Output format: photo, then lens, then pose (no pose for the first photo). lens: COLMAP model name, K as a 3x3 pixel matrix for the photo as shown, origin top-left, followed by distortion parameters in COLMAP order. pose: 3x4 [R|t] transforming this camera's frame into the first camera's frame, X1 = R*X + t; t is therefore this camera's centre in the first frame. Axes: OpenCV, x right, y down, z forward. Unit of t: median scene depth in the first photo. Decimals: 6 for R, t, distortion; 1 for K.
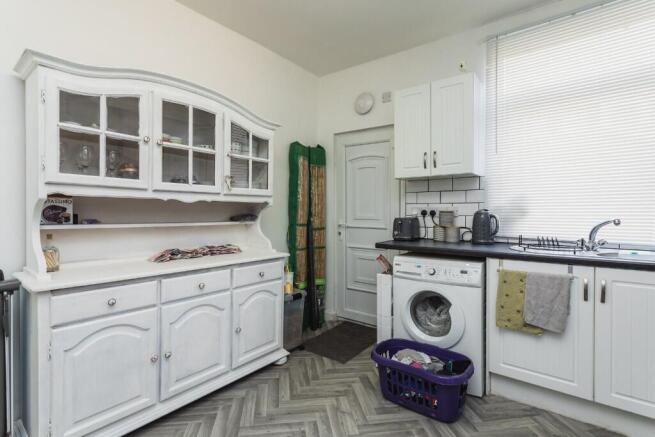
lens RADIAL K [[315.0, 0, 324.7], [0, 315.0, 215.5], [0, 0, 1]] dist [0.004287, 0.002792]
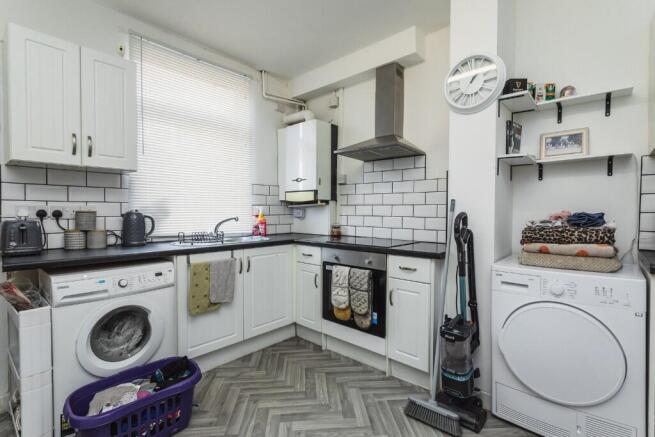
lens RADIAL K [[315.0, 0, 324.0], [0, 315.0, 214.8], [0, 0, 1]] dist [0.004287, 0.002792]
pose [[0.064228, -0.004682, 0.997924, -0.447430], [0.014271, 0.999891, 0.003773, 0.000776], [-0.997833, 0.013999, 0.064288, 0.395147]]
